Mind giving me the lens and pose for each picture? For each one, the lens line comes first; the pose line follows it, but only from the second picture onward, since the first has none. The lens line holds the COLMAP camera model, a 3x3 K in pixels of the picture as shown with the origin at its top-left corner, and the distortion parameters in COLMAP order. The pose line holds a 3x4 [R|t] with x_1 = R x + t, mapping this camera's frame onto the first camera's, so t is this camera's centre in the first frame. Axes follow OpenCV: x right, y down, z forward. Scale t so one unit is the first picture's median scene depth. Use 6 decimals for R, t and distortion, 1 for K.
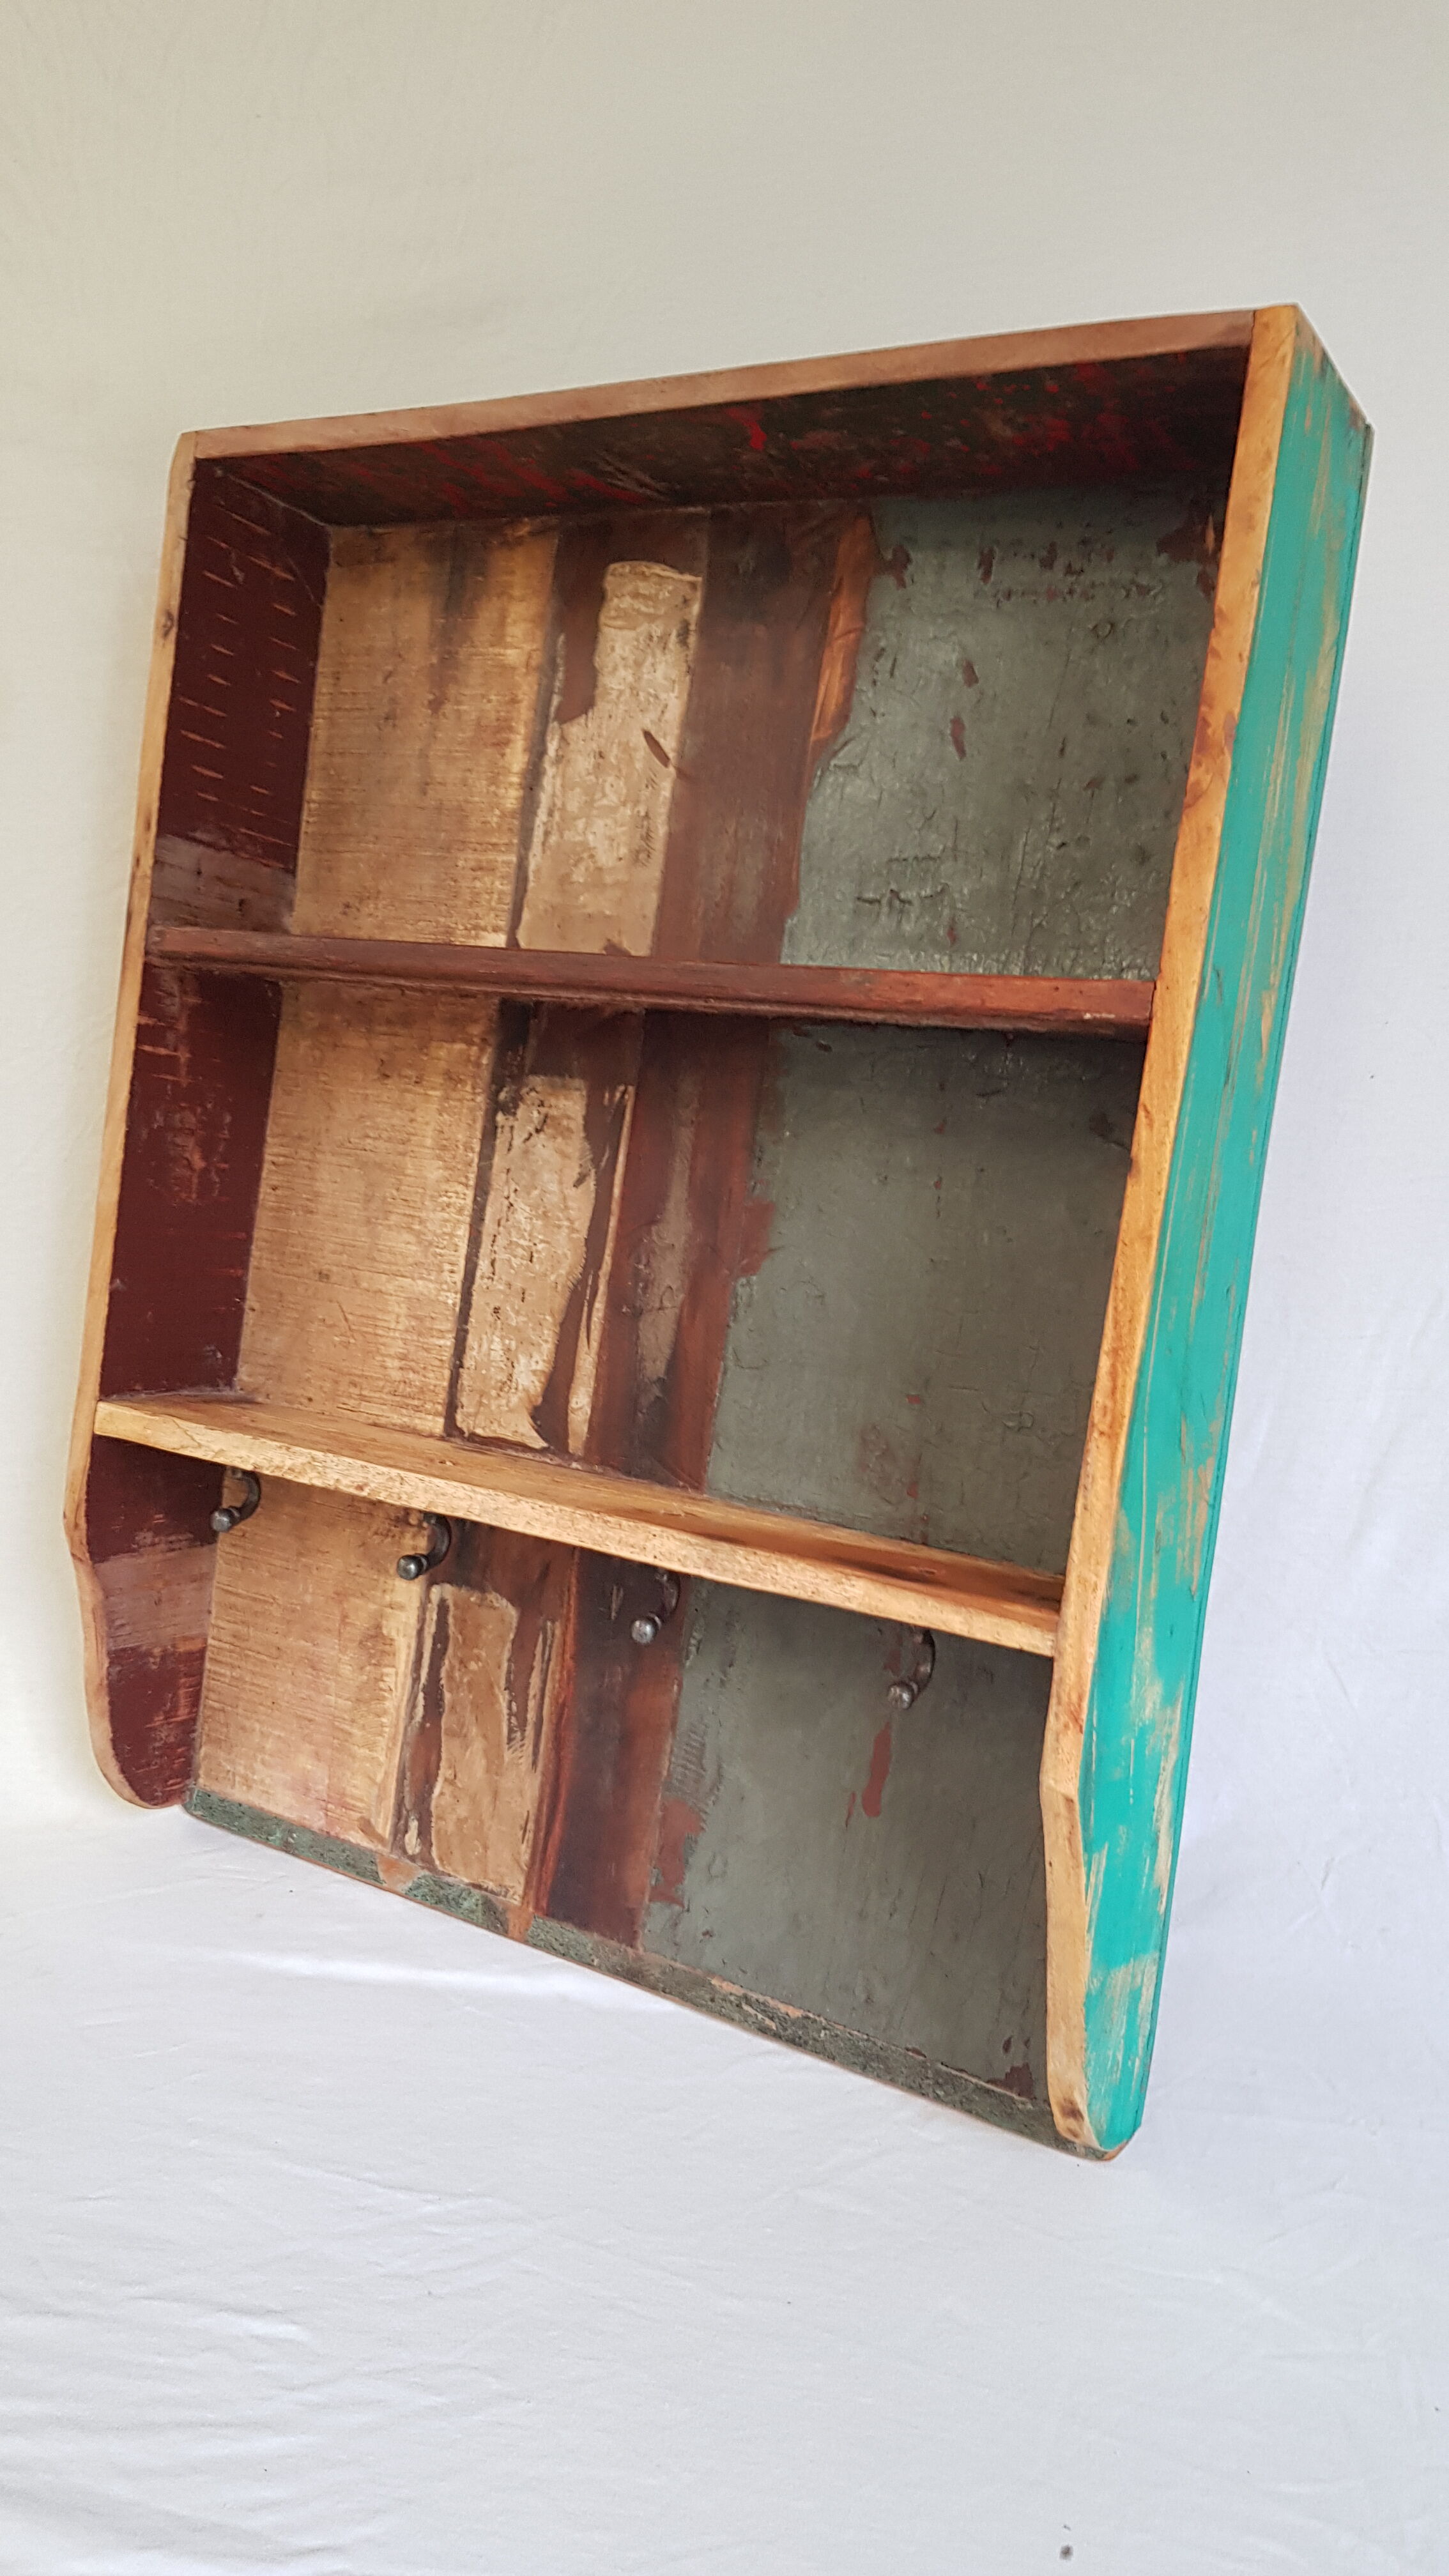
lens RADIAL K [[2005.4, 0, 739.5], [0, 2005.4, 1327.6], [0, 0, 1]] dist [0.119250, -0.269280]
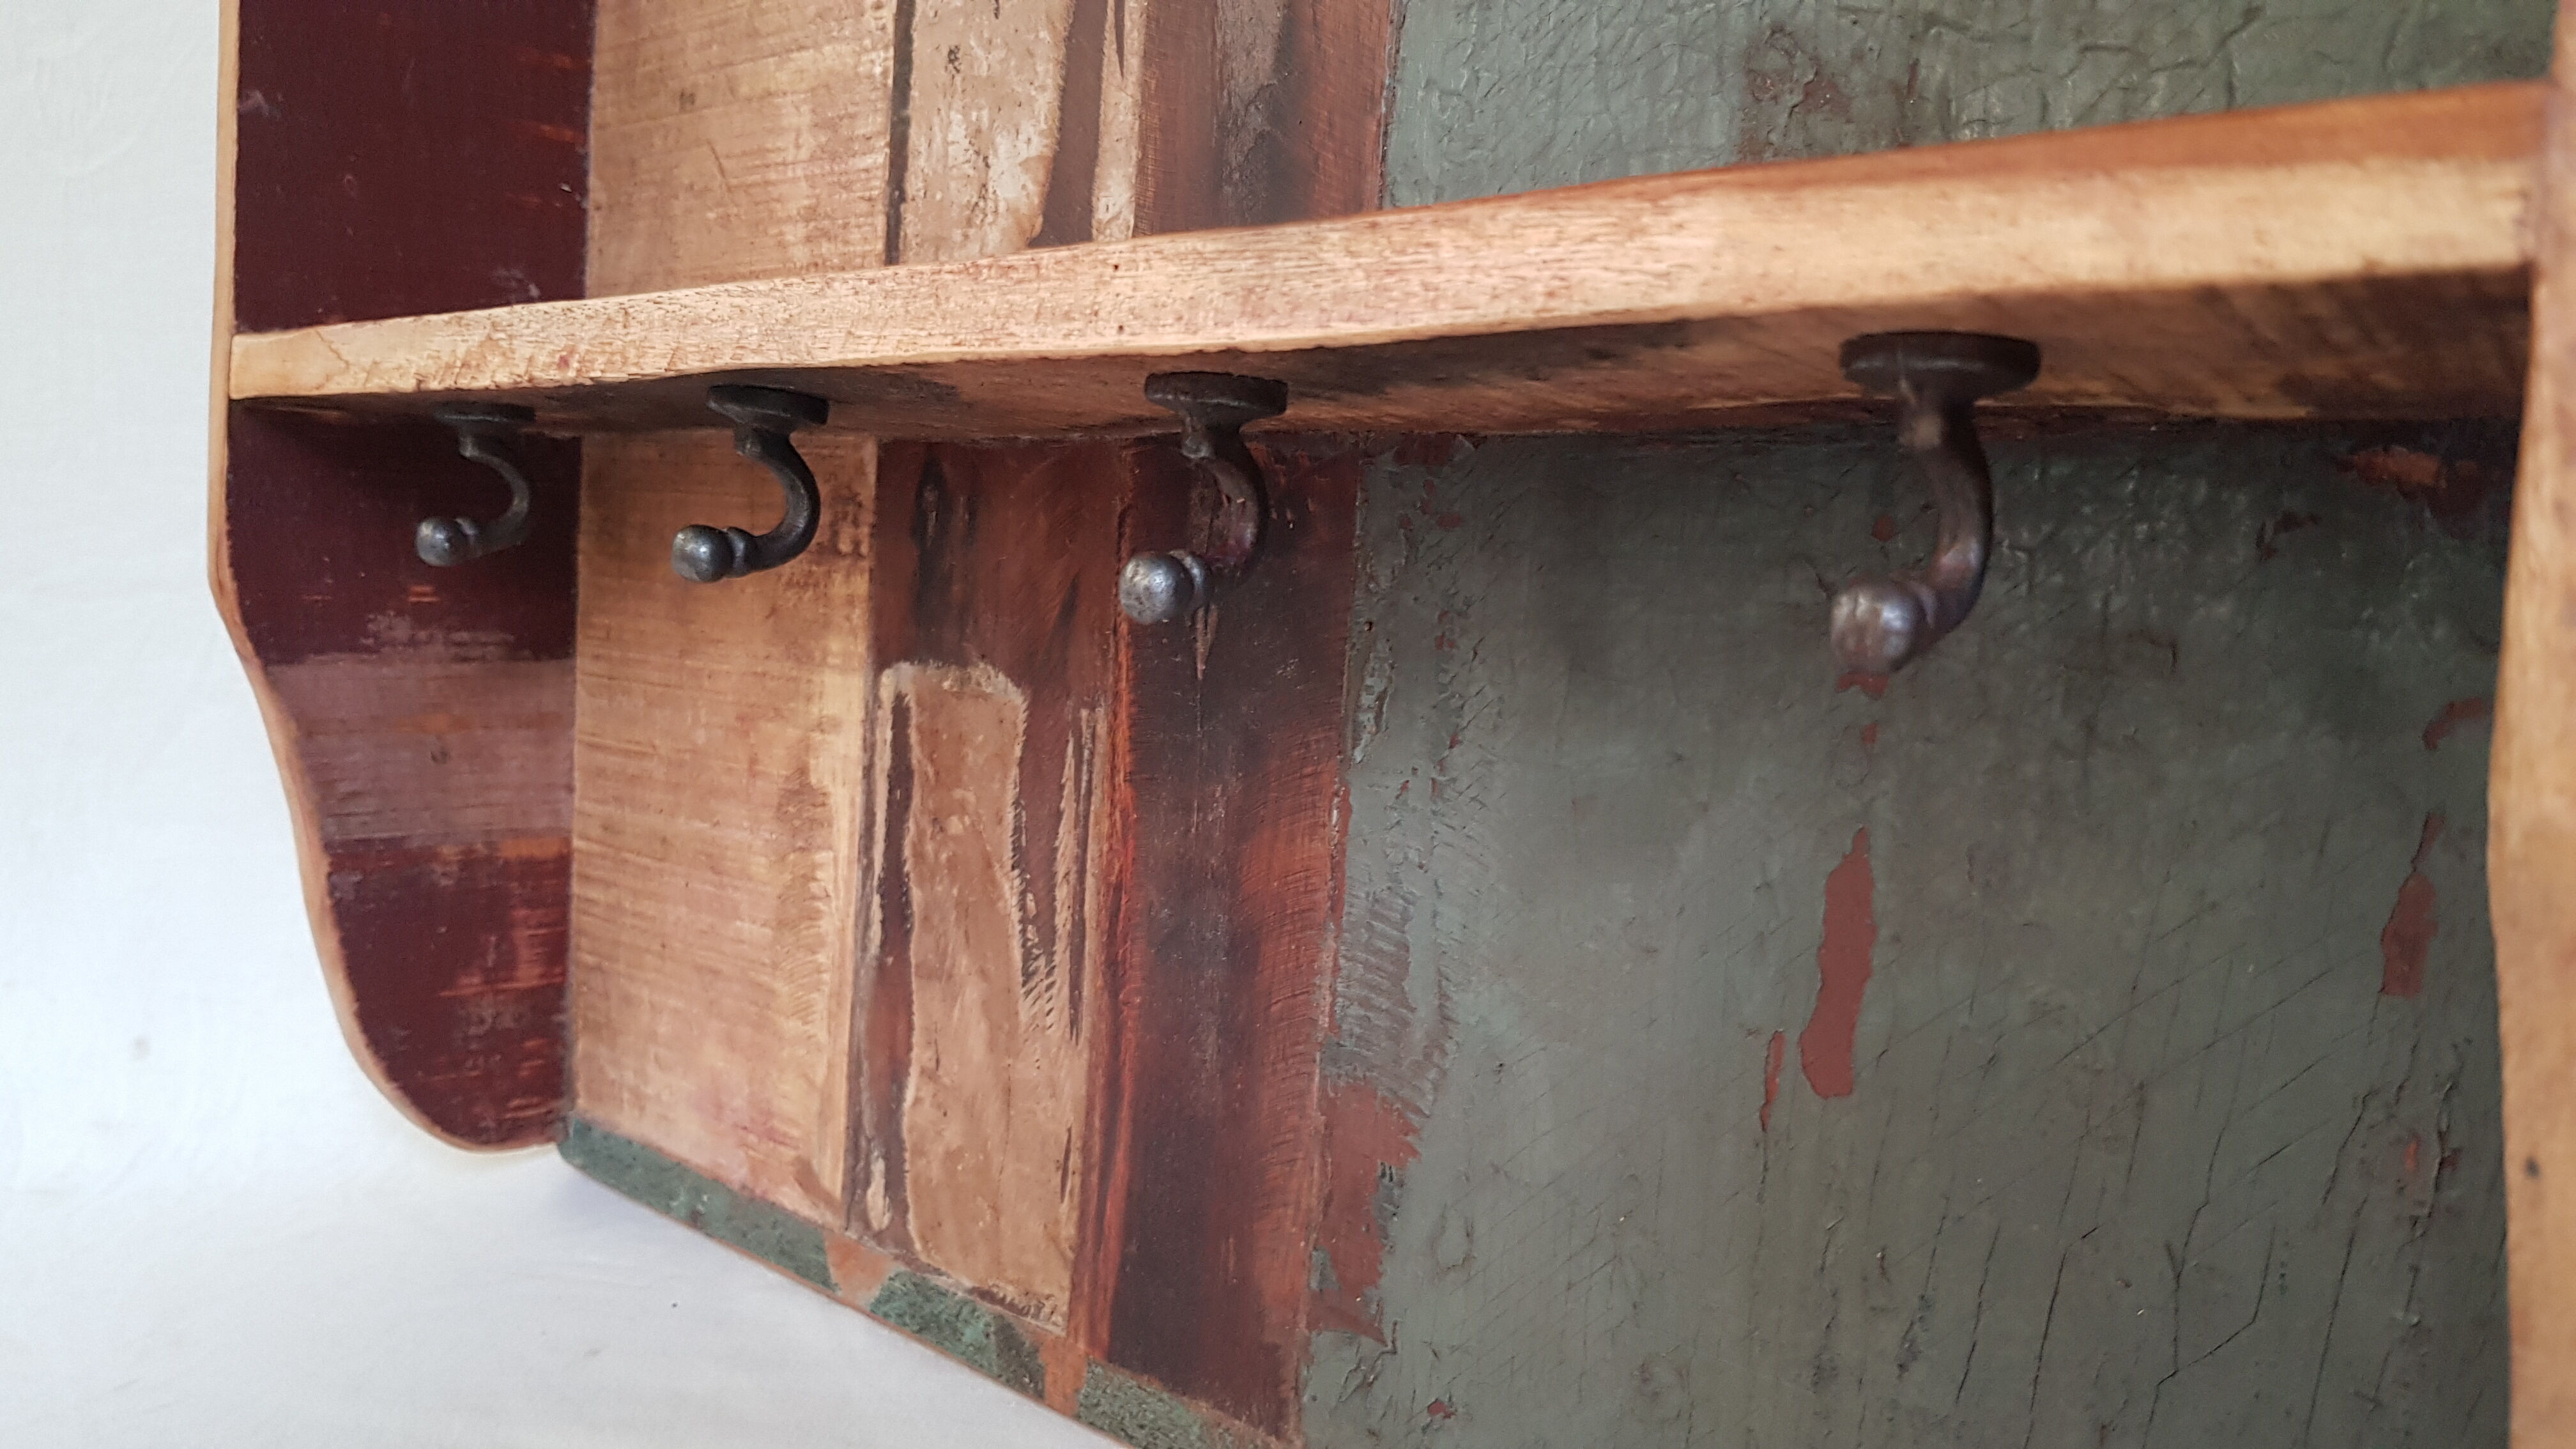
lens RADIAL K [[2039.1, 0, 1302.3], [0, 2039.1, 723.7], [0, 0, 1]] dist [0.115075, -0.267260]
pose [[0.975677, -0.056473, -0.211815, 0.050047], [0.053088, 0.998355, -0.021638, 0.161484], [0.212689, 0.009867, 0.977070, 0.559943]]
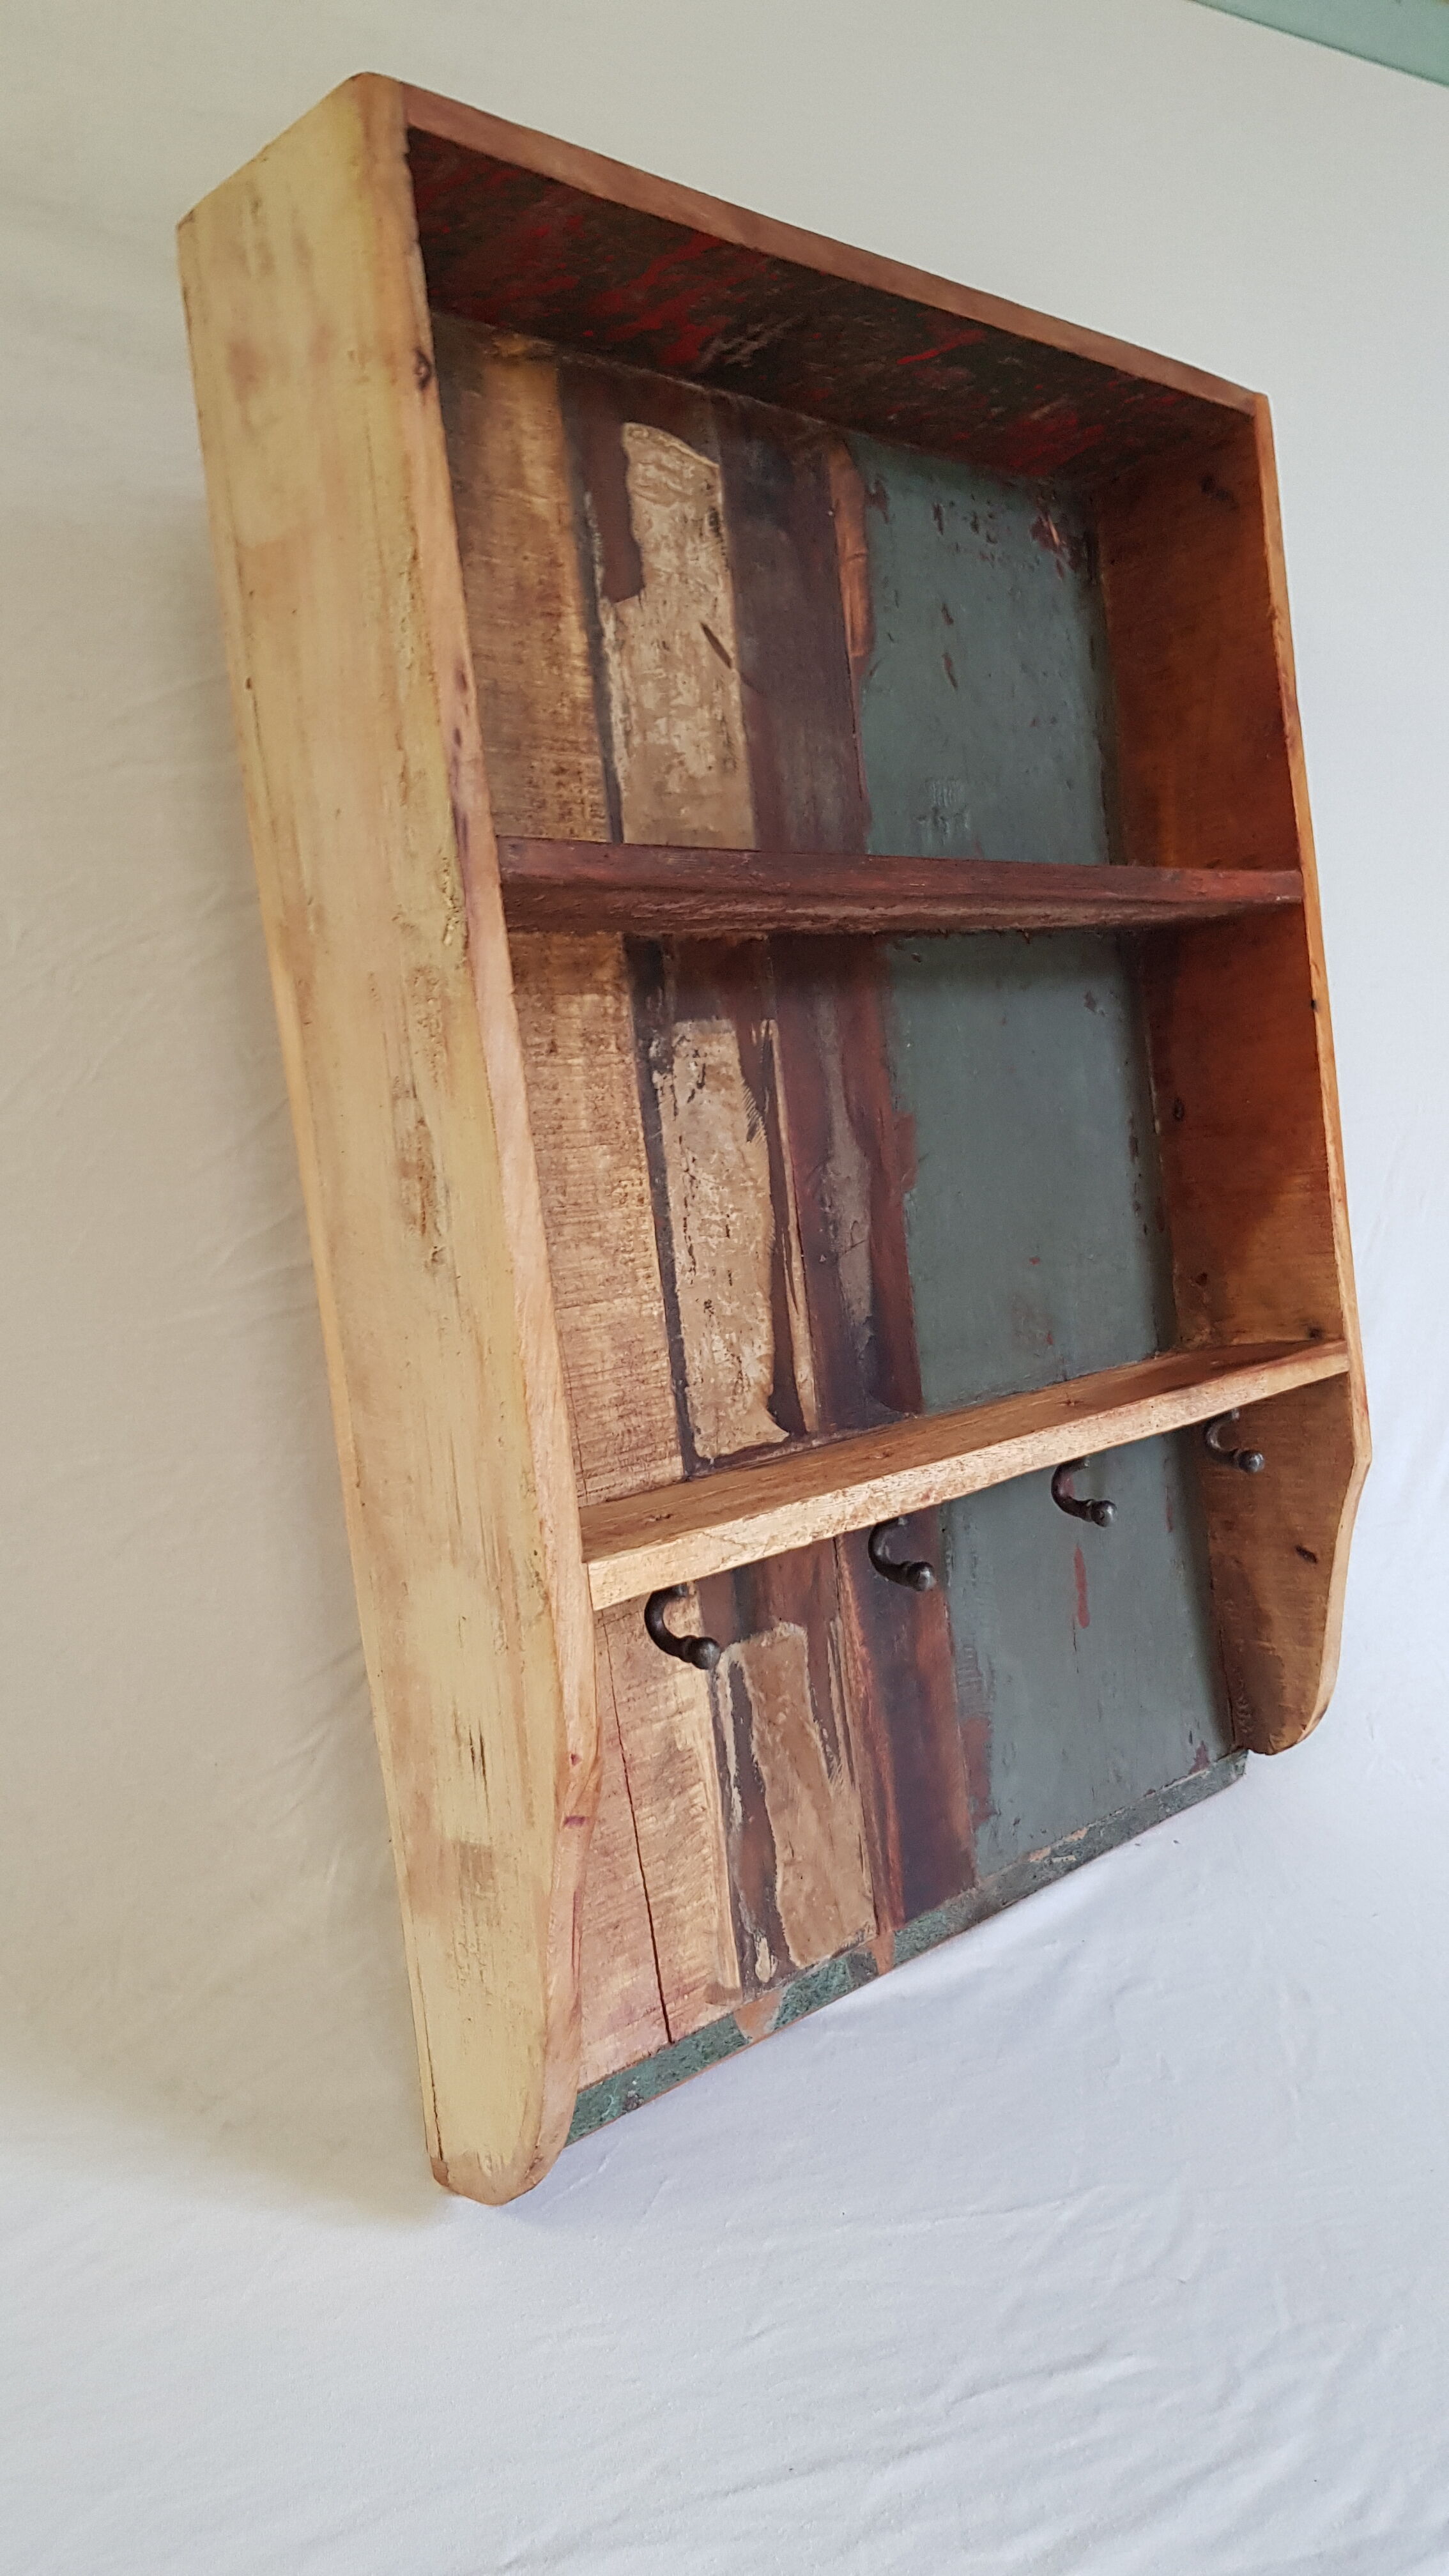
lens RADIAL K [[1991.1, 0, 733.8], [0, 1991.1, 1305.0], [0, 0, 1]] dist [0.117333, -0.247959]
pose [[0.223767, -0.203236, 0.953217, -0.917381], [0.224418, 0.962482, 0.152529, -0.133684], [-0.948454, 0.179788, 0.260982, 0.781364]]
